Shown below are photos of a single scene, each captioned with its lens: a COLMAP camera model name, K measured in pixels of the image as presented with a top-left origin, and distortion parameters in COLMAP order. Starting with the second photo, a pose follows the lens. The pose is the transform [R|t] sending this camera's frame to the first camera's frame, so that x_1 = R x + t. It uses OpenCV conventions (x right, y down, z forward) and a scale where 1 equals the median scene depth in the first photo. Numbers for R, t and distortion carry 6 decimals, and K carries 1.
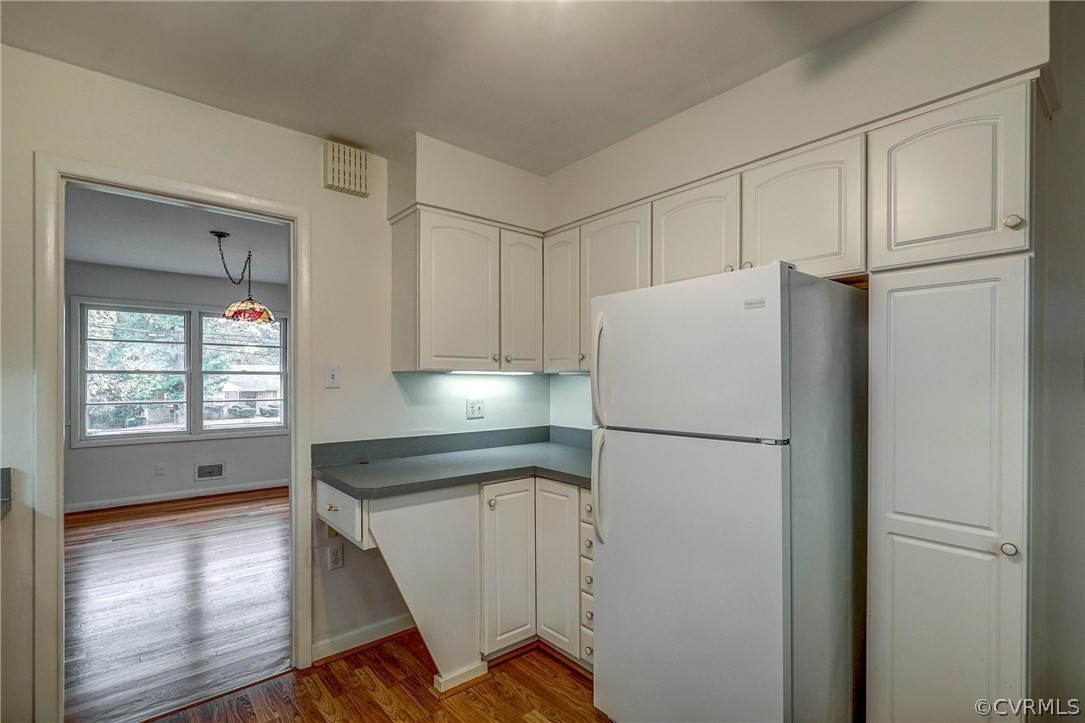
lens RADIAL K [[512.2, 0, 554.8], [0, 512.2, 378.9], [0, 0, 1]] dist [-0.004490, 0.002403]
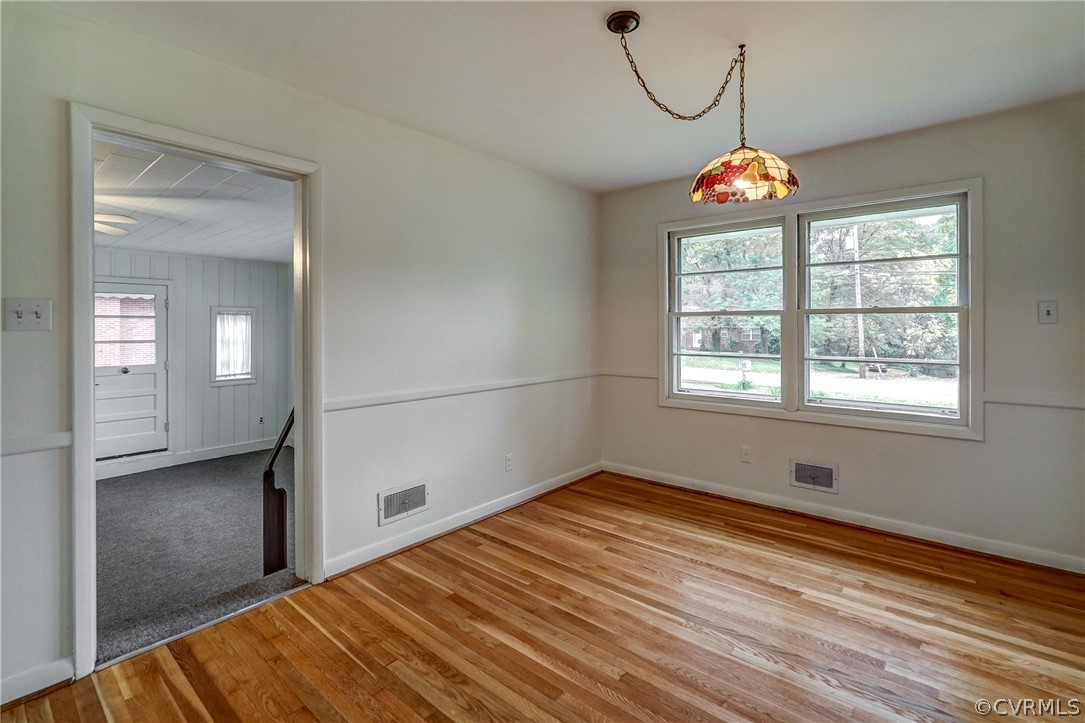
lens RADIAL K [[512.2, 0, 546.6], [0, 512.2, 323.6], [0, 0, 1]] dist [-0.004490, 0.002403]
pose [[0.160596, -0.004466, -0.987010, -0.124466], [-0.003039, 0.999983, -0.005020, 0.005826], [0.987016, 0.003806, 0.160580, 0.565451]]
